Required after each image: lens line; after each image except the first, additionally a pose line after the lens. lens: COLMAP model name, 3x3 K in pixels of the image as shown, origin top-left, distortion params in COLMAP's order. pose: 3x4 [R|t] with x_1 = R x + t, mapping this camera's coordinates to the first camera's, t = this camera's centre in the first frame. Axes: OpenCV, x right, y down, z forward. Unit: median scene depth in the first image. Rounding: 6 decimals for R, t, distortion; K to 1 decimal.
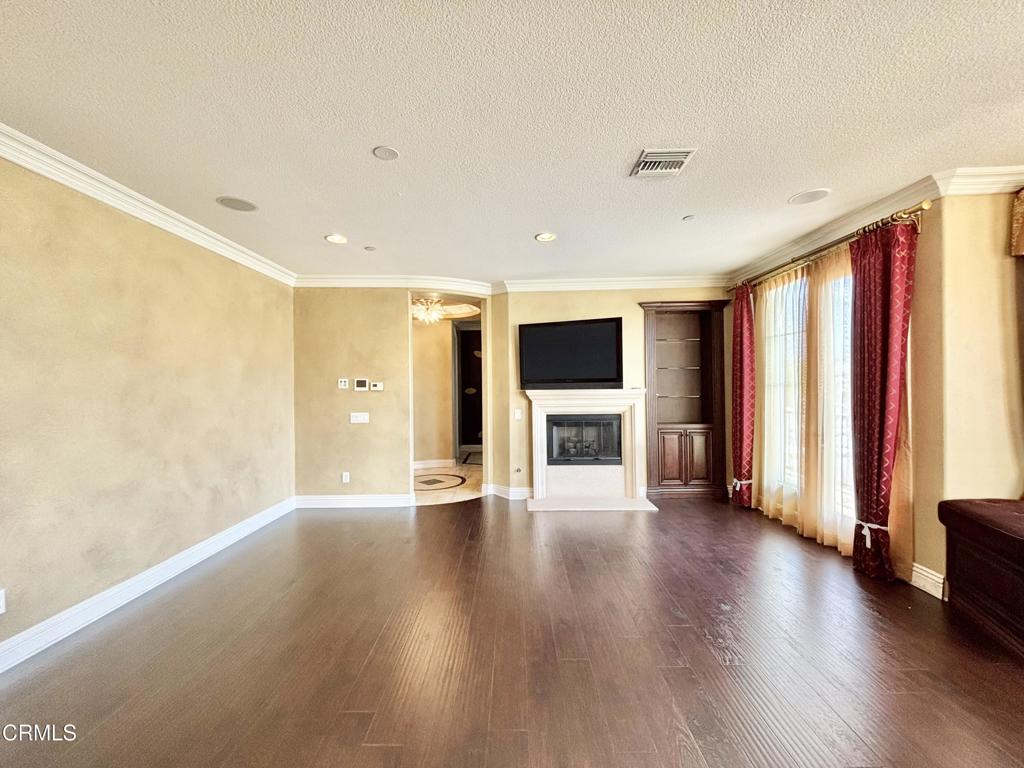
lens RADIAL K [[409.0, 0, 516.9], [0, 409.0, 386.6], [0, 0, 1]] dist [0.002079, -0.001264]
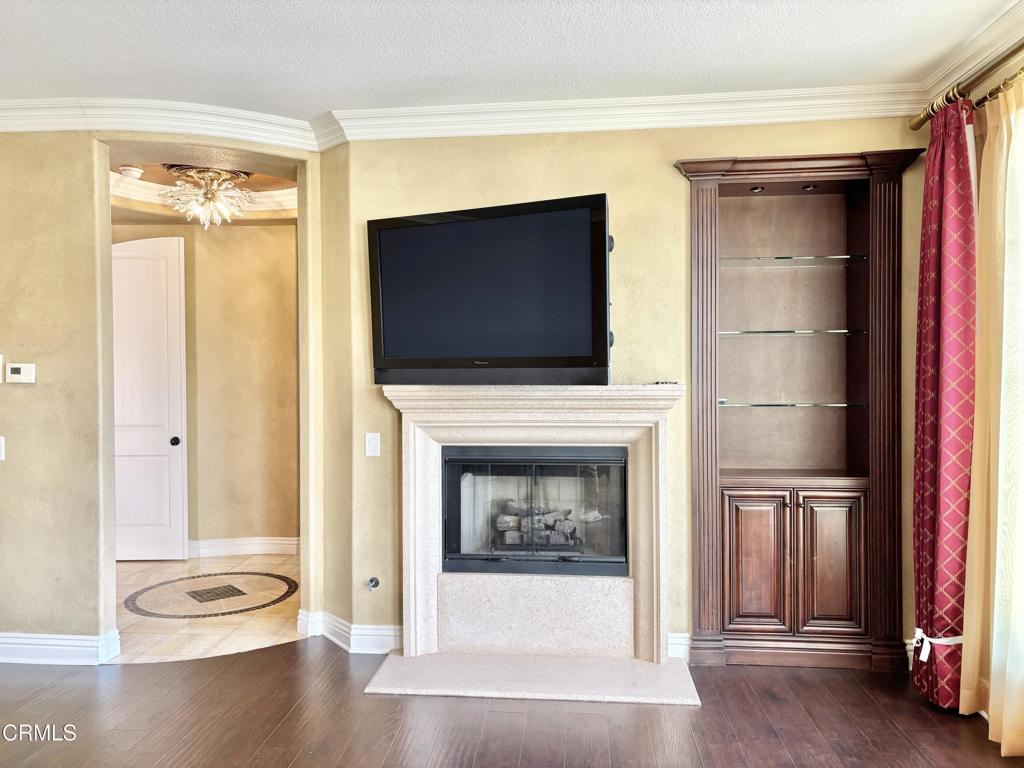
lens RADIAL K [[769.4, 0, 521.3], [0, 769.4, 388.5], [0, 0, 1]] dist [0.054247, -0.052799]
pose [[0.996289, 0.009319, -0.085564, 0.224383], [-0.007842, 0.999815, 0.017586, -0.002698], [0.085712, -0.016850, 0.996177, 0.258503]]
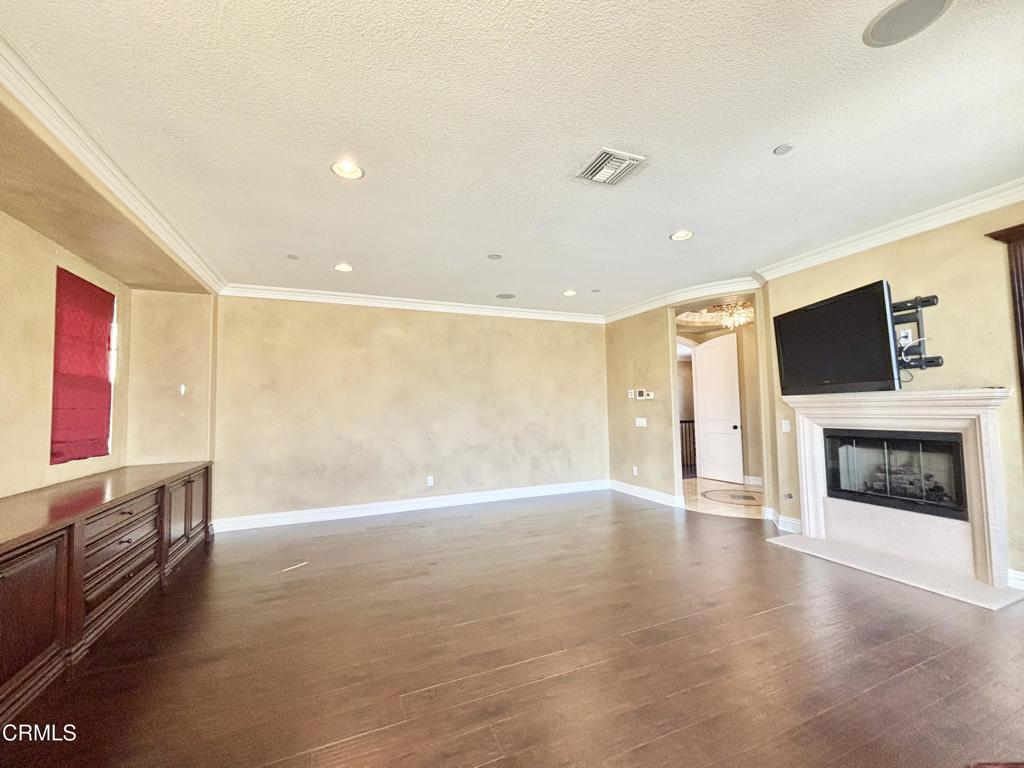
lens RADIAL K [[409.0, 0, 509.2], [0, 409.0, 386.8], [0, 0, 1]] dist [0.002079, -0.001264]
pose [[0.387776, -0.043167, -0.920742, 0.566544], [0.011952, 0.999054, -0.041805, 0.018075], [0.921676, 0.005206, 0.387925, 0.182408]]
